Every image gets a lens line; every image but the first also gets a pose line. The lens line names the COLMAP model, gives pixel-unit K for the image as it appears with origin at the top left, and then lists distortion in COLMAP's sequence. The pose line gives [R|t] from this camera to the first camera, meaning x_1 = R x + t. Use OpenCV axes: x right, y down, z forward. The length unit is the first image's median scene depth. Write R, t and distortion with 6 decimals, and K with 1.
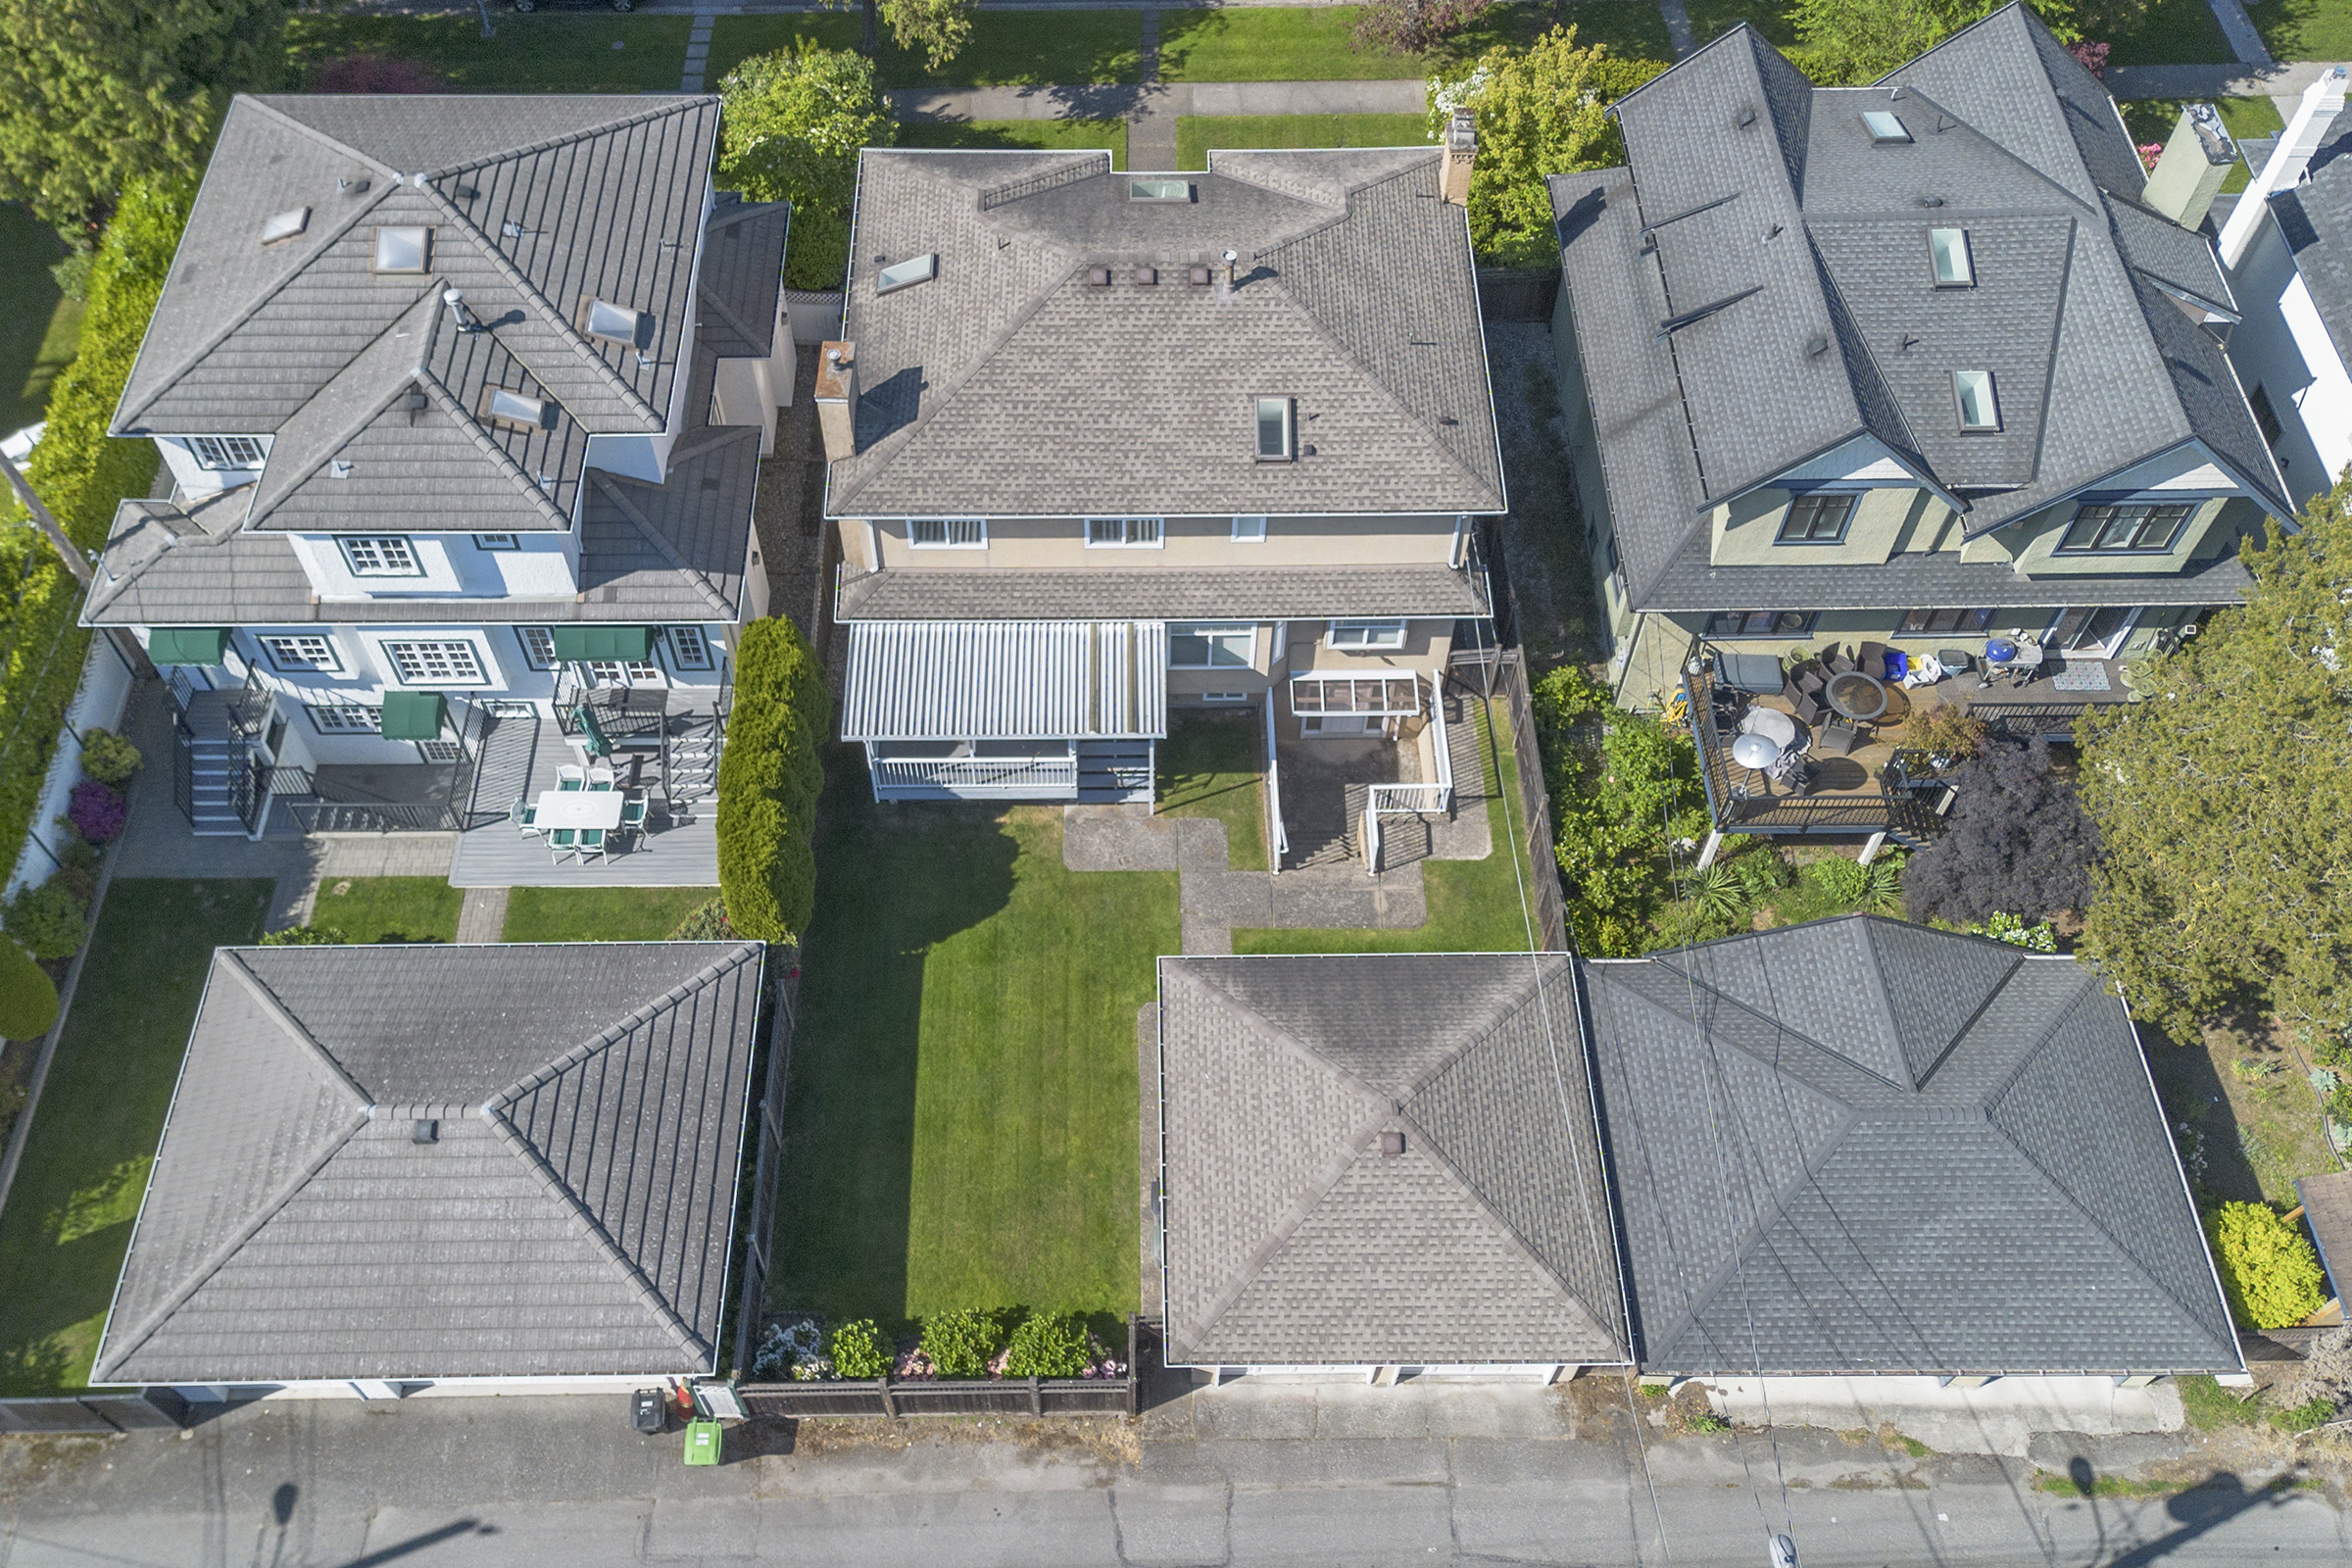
lens RADIAL K [[2008.1, 0, 1126.6], [0, 2008.1, 781.5], [0, 0, 1]] dist [0.105975, -0.133157]
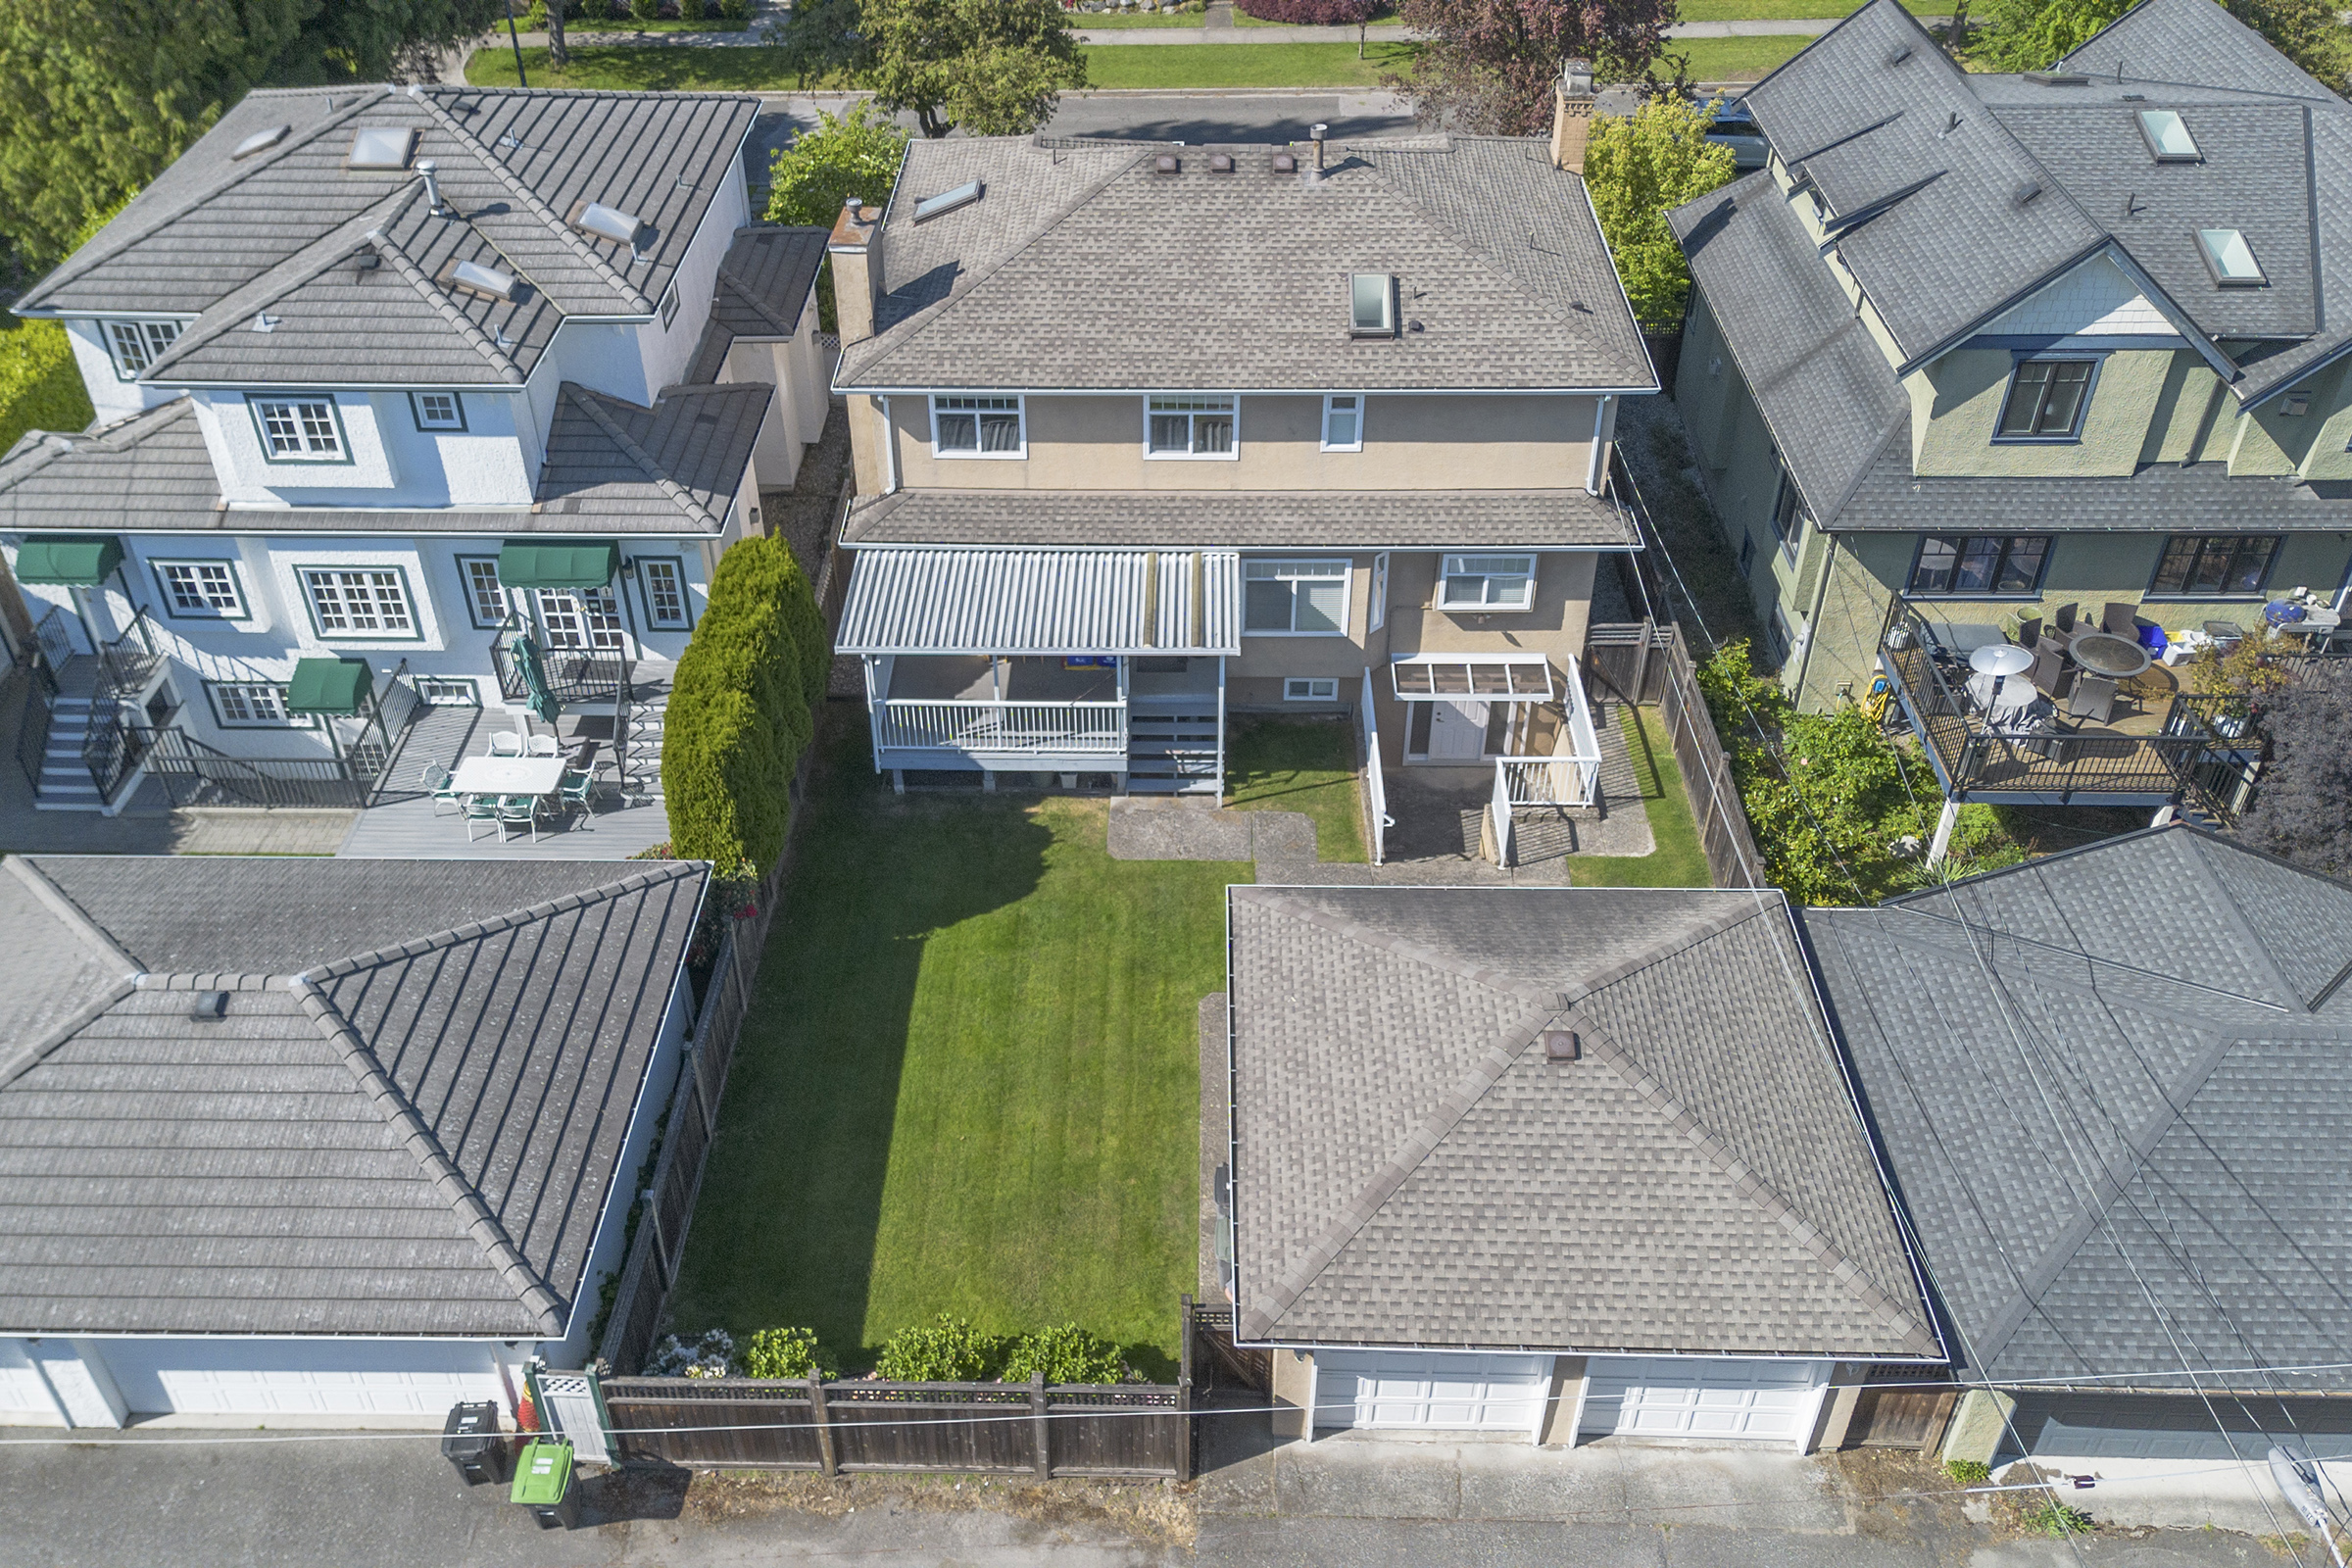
lens RADIAL K [[1963.3, 0, 1127.0], [0, 1963.3, 785.7], [0, 0, 1]] dist [0.087327, -0.091709]
pose [[0.999246, 0.014877, -0.035874, 0.003612], [-0.024964, 0.953646, -0.299894, 0.262126], [0.029749, 0.300563, 0.953298, 0.272291]]
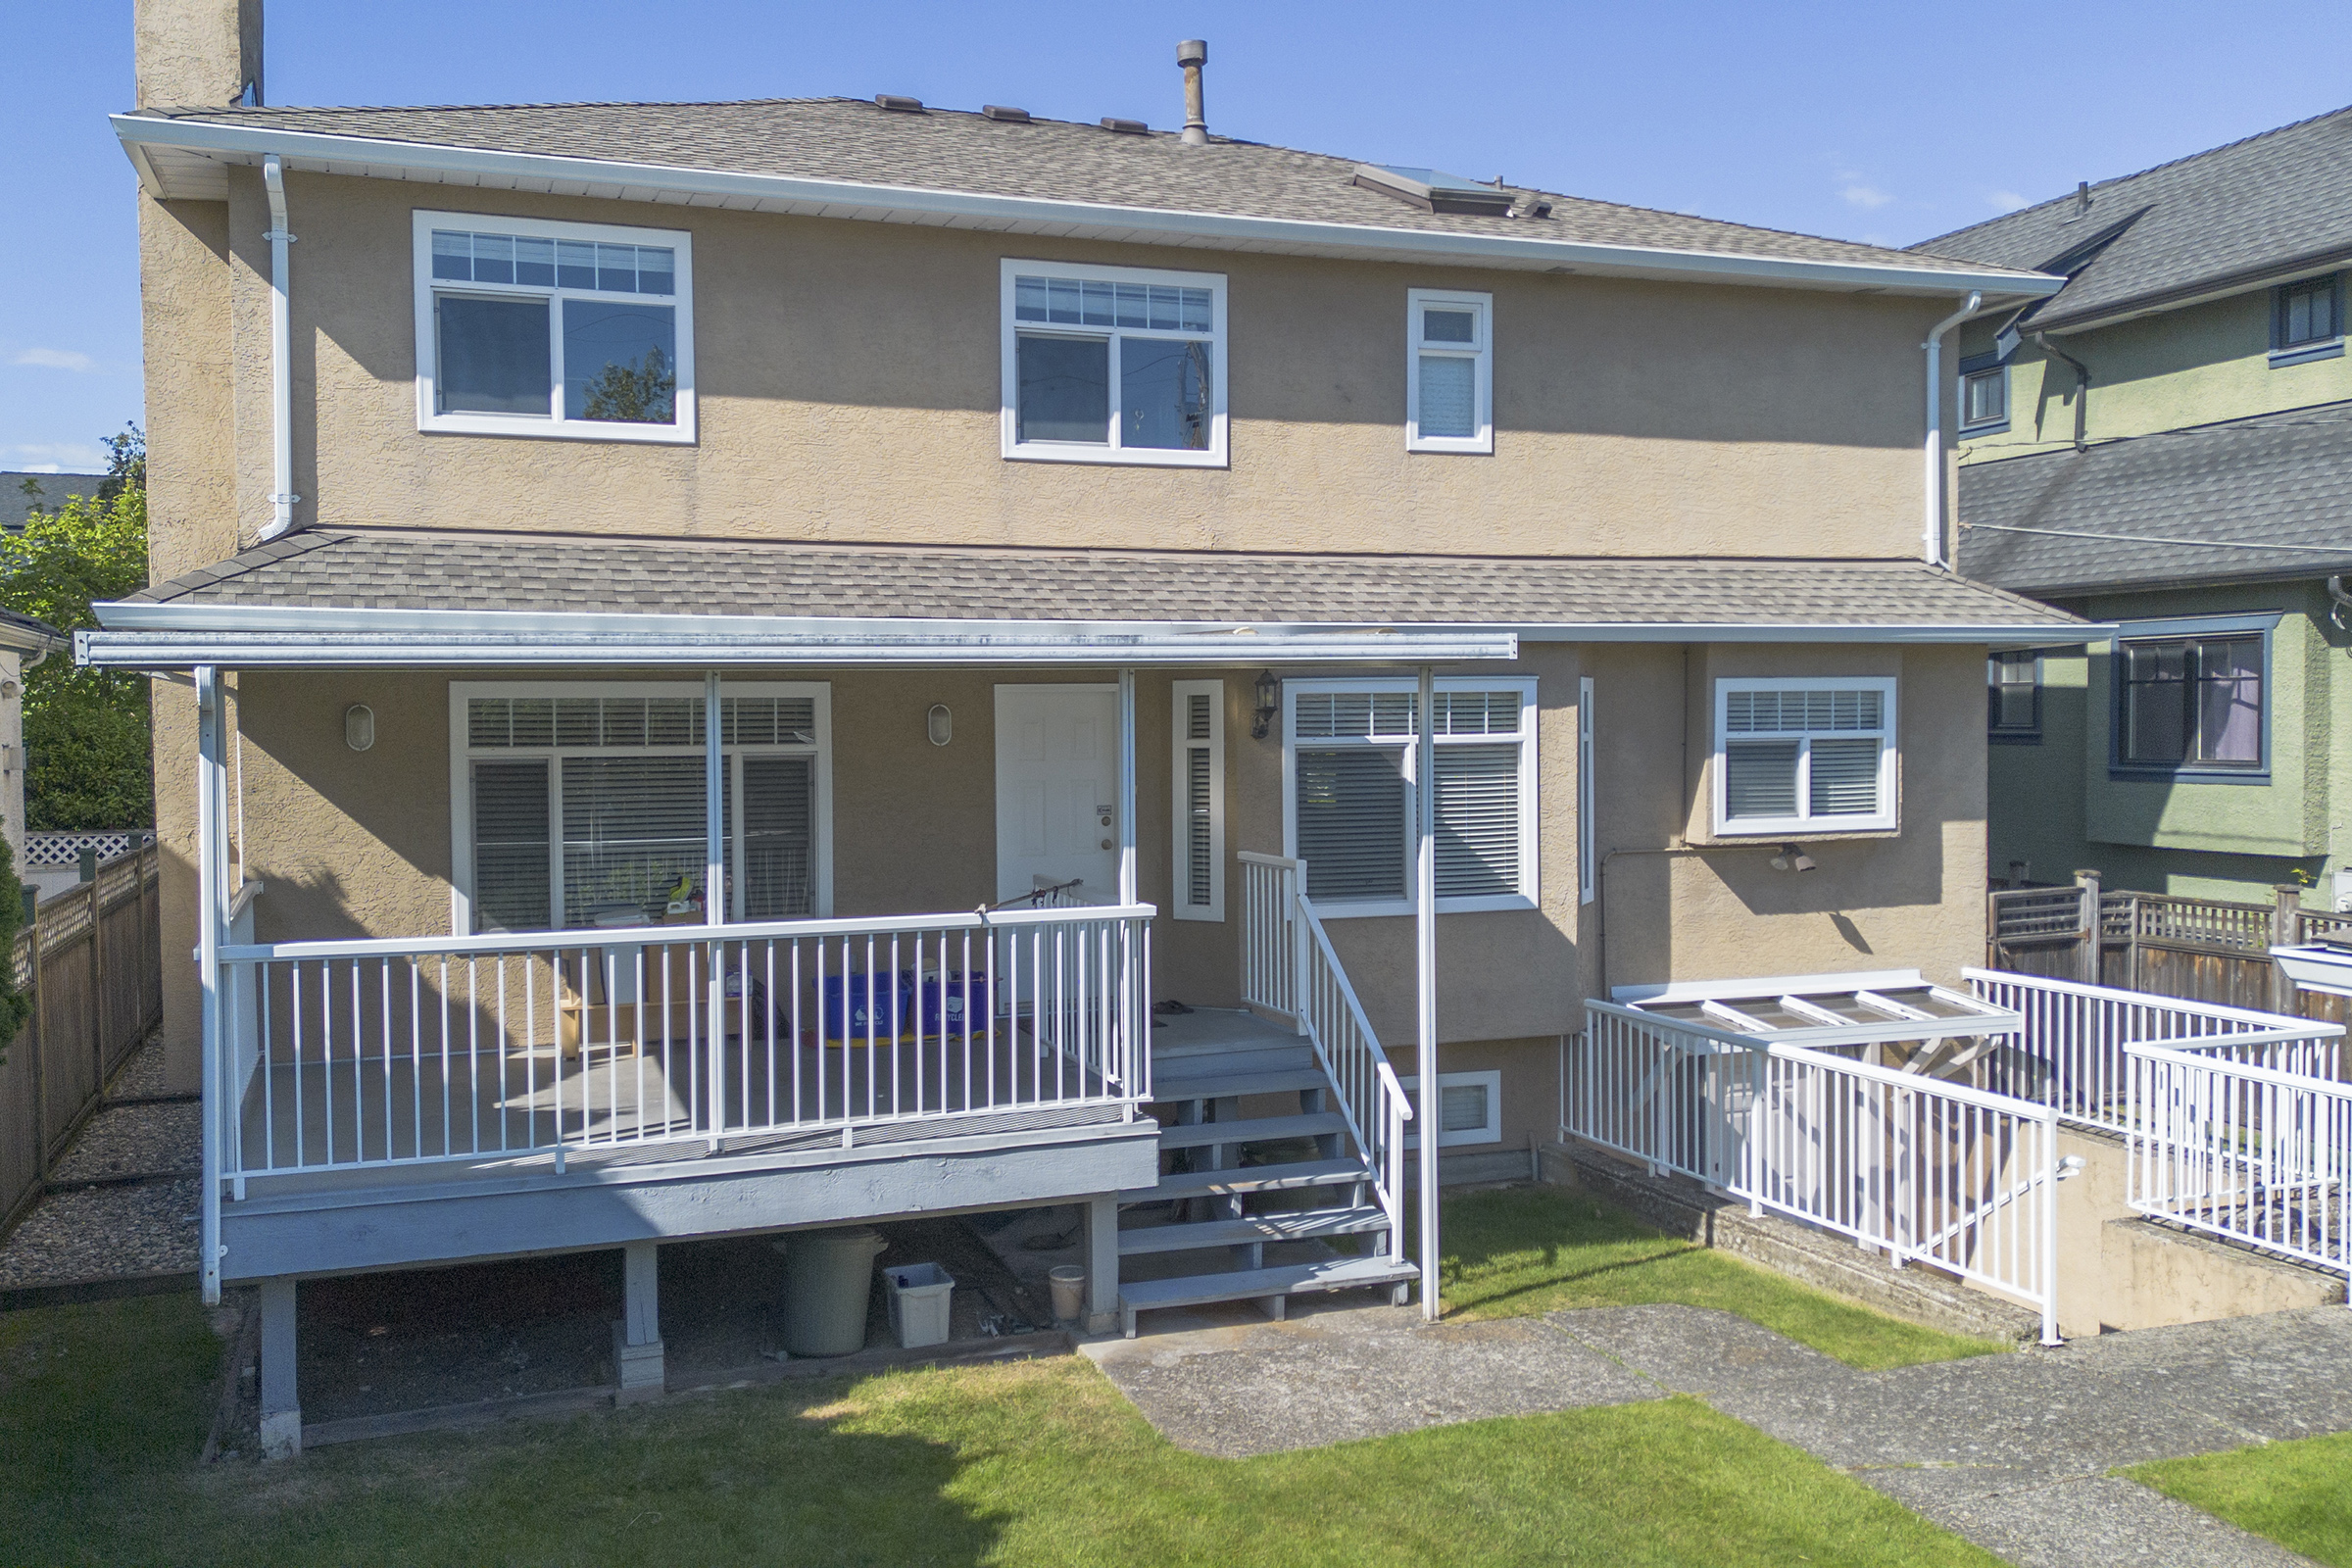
lens RADIAL K [[1959.1, 0, 1125.5], [0, 1959.1, 785.5], [0, 0, 1]] dist [0.083985, -0.078269]
pose [[0.943101, -0.017884, 0.332026, -0.109897], [0.278189, 0.589400, -0.758432, 0.162324], [-0.182133, 0.807643, 0.560839, 0.882669]]
